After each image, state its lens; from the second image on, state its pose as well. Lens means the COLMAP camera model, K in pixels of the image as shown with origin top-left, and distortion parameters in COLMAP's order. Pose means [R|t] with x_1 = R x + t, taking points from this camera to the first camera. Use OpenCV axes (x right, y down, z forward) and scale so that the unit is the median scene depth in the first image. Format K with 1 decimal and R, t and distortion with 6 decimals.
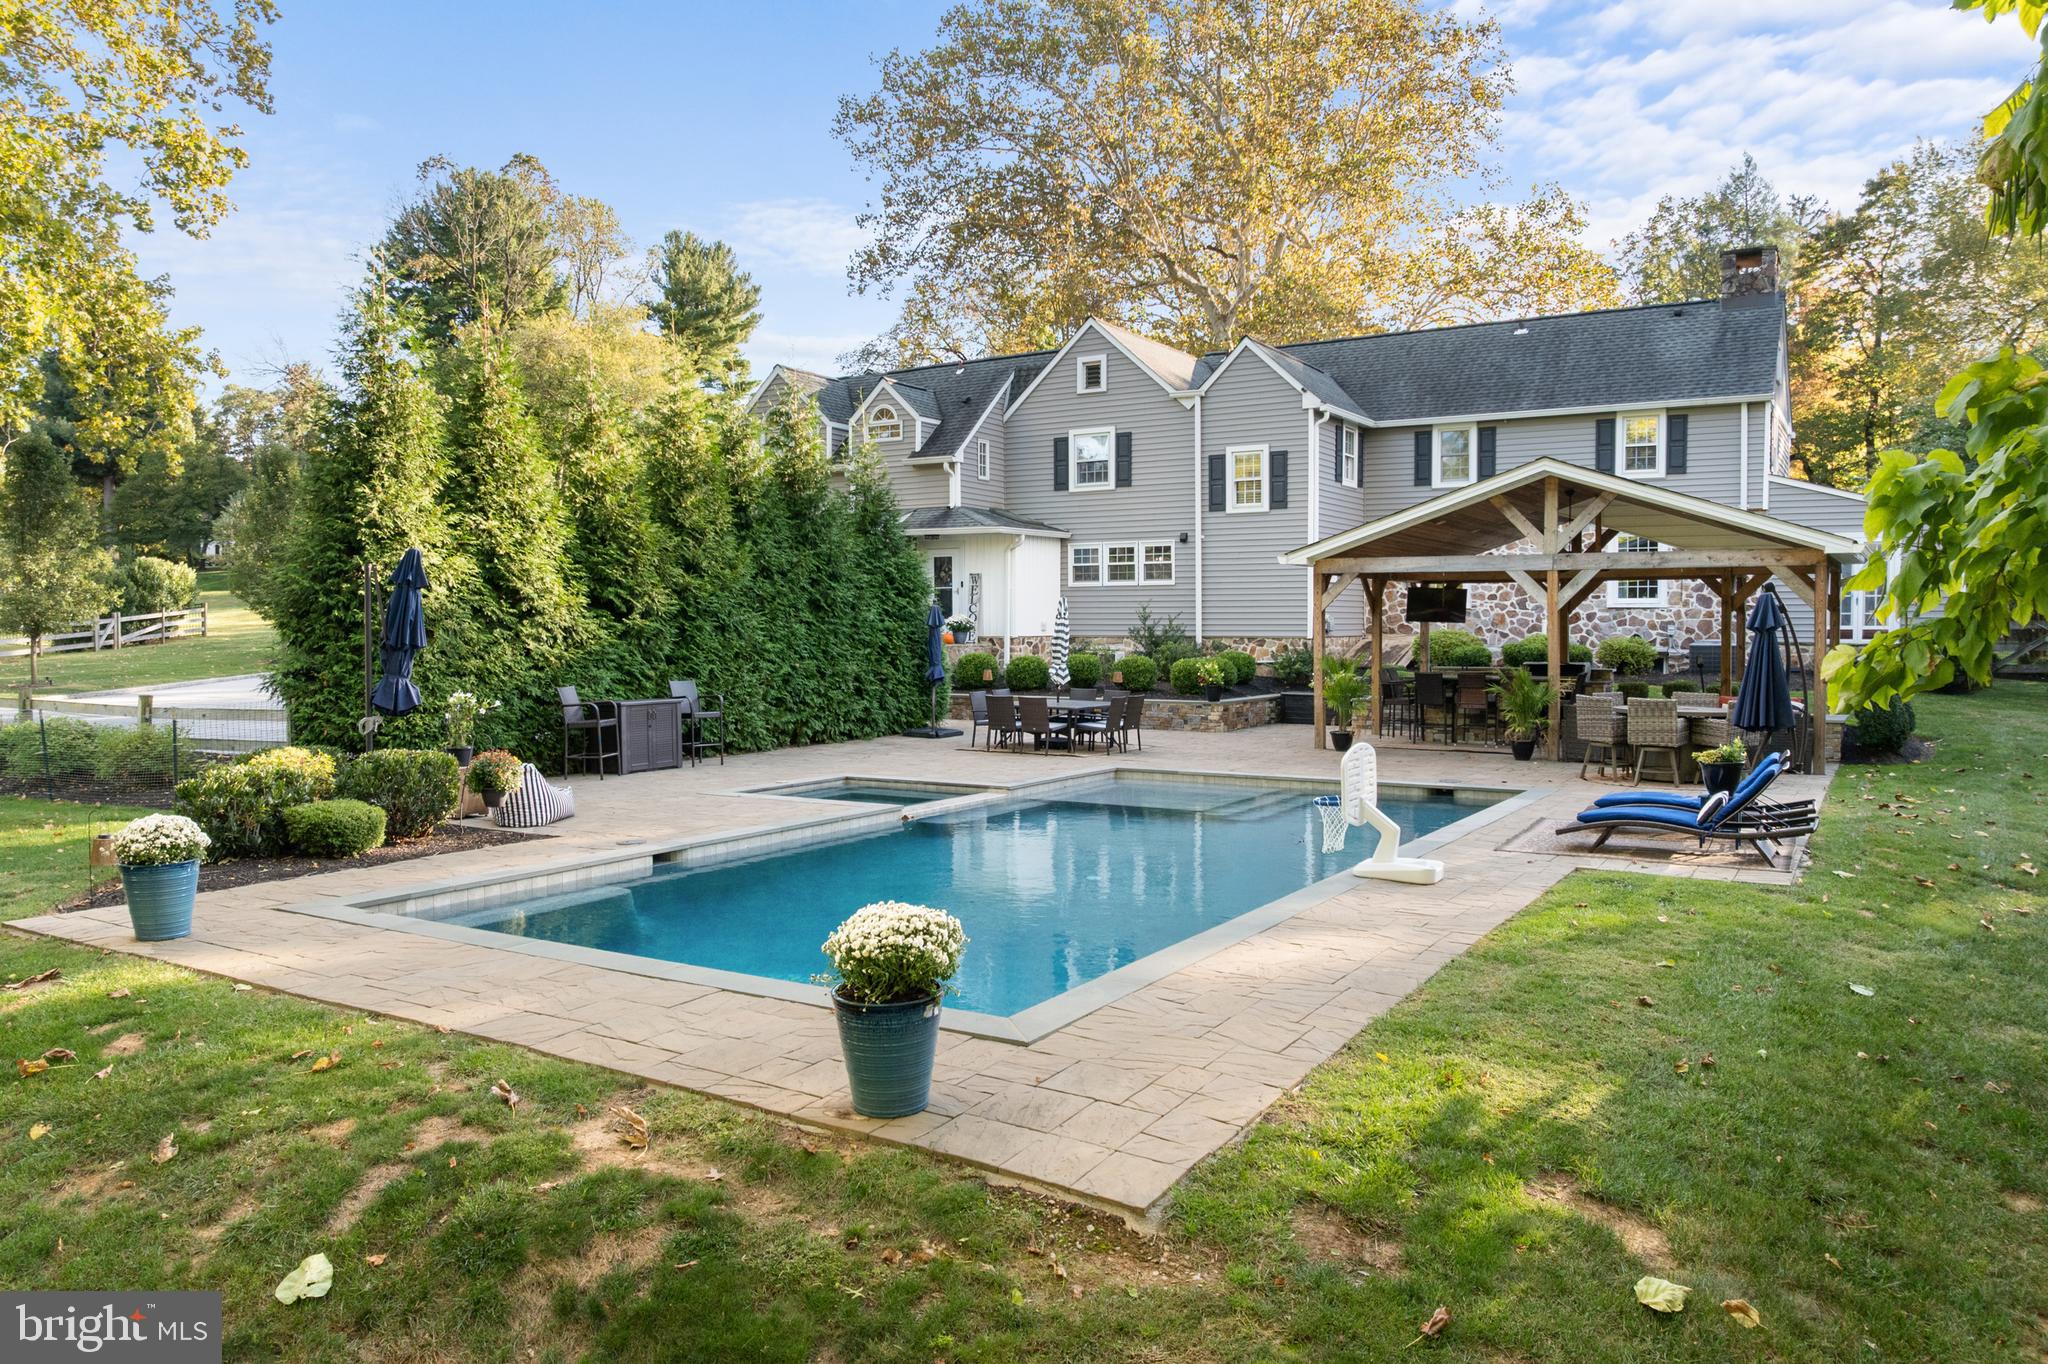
lens RADIAL K [[1432.4, 0, 1022.5], [0, 1432.4, 657.4], [0, 0, 1]] dist [-0.015040, -0.053253]
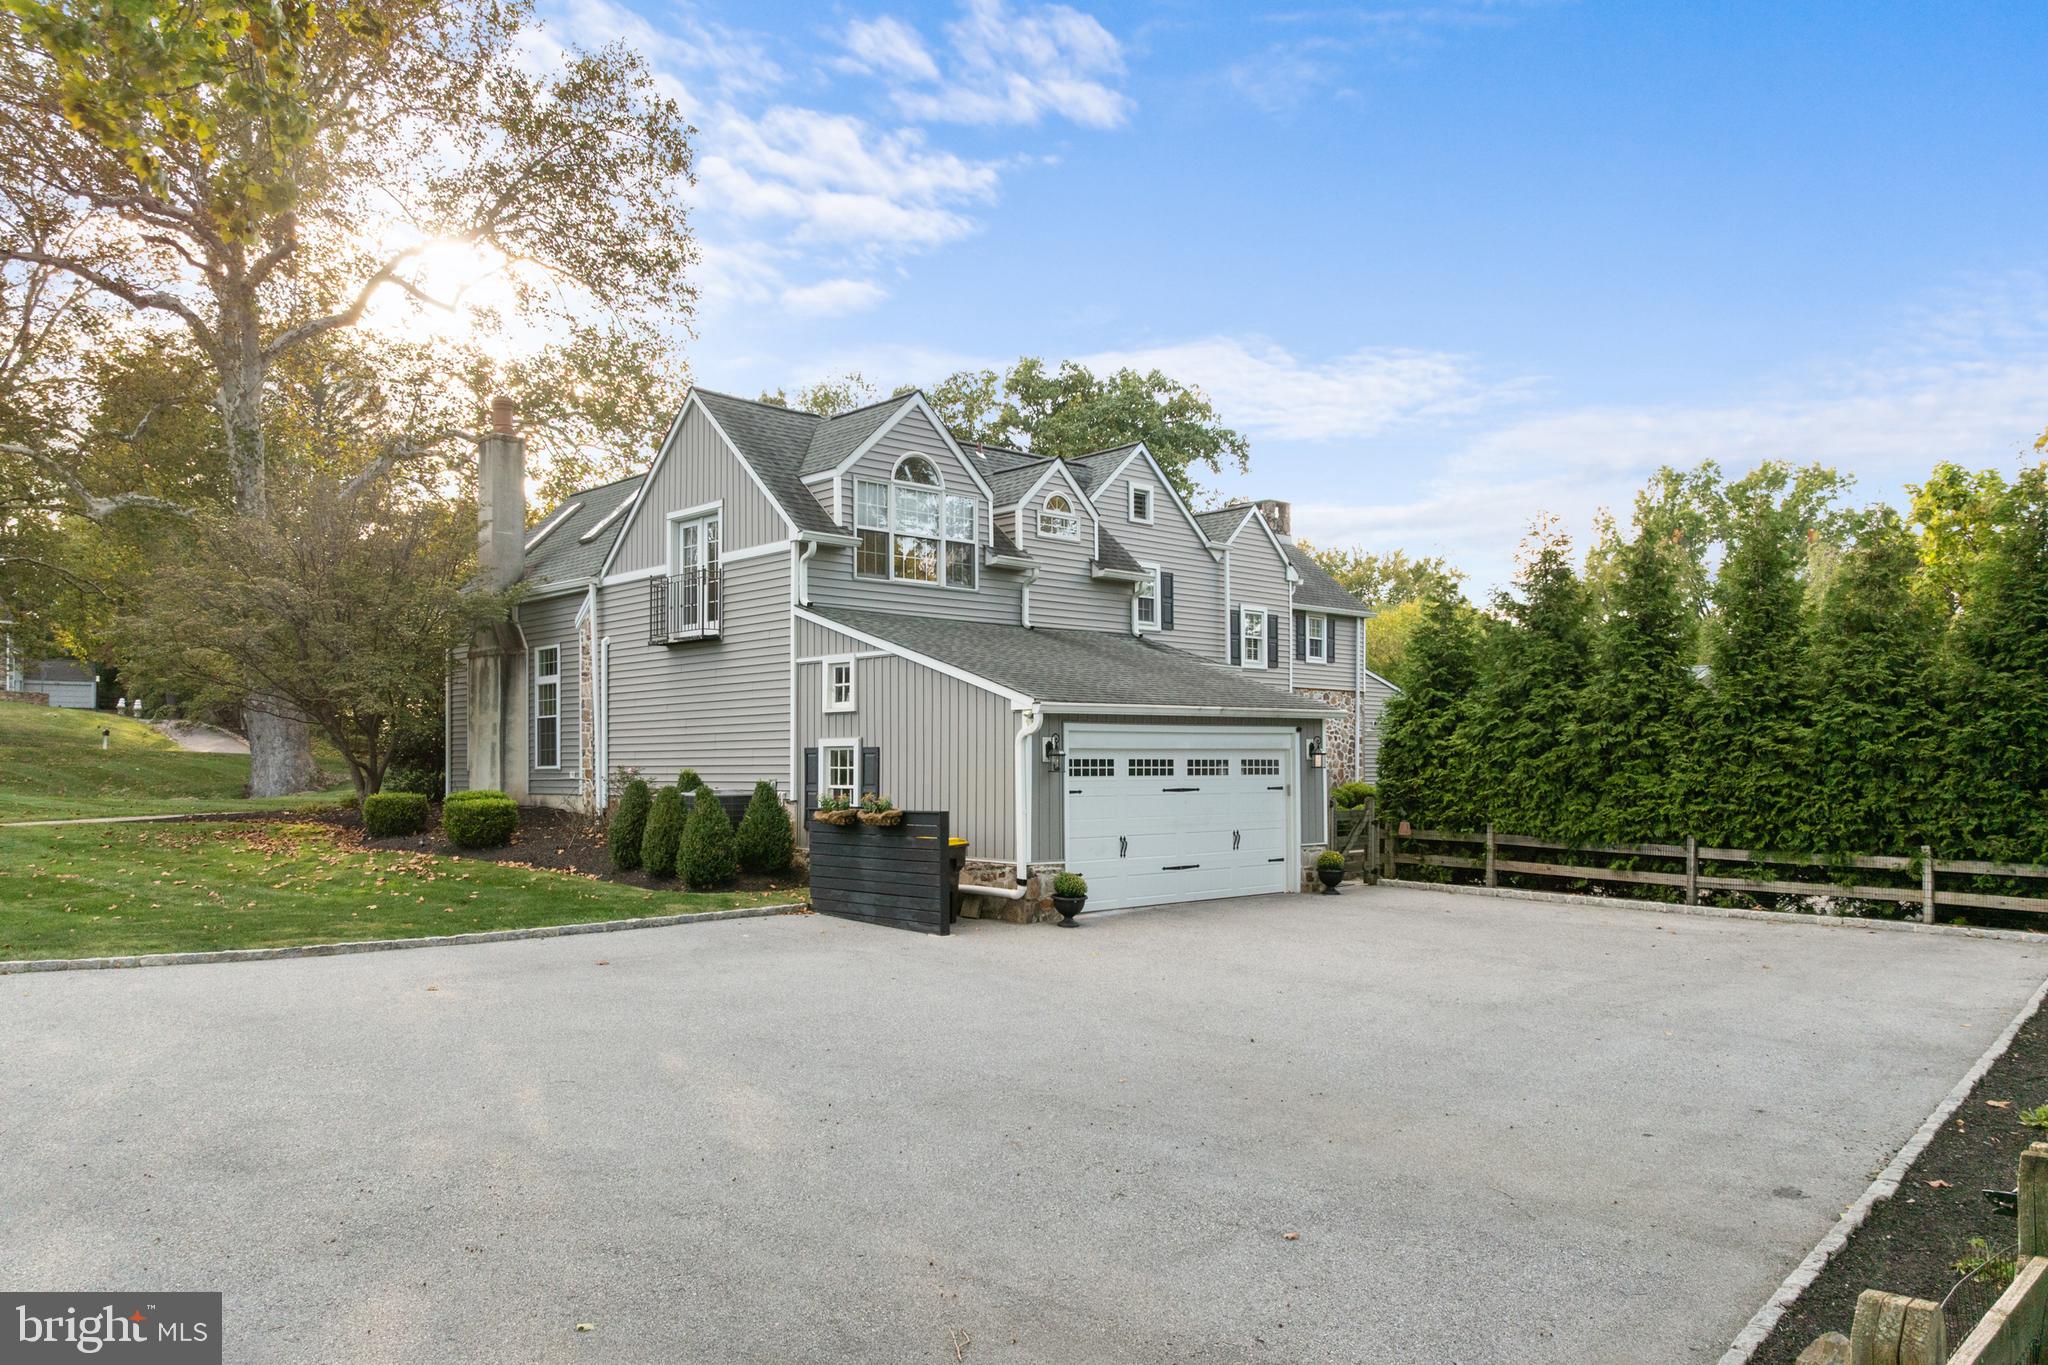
lens RADIAL K [[1448.9, 0, 1024.0], [0, 1448.9, 682.5], [0, 0, 1]] dist [-0.013686, -0.000891]
pose [[0.255801, 0.054729, 0.965179, -0.907547], [0.028906, 0.997517, -0.064224, -0.026906], [-0.966297, 0.044328, 0.253584, 0.884518]]
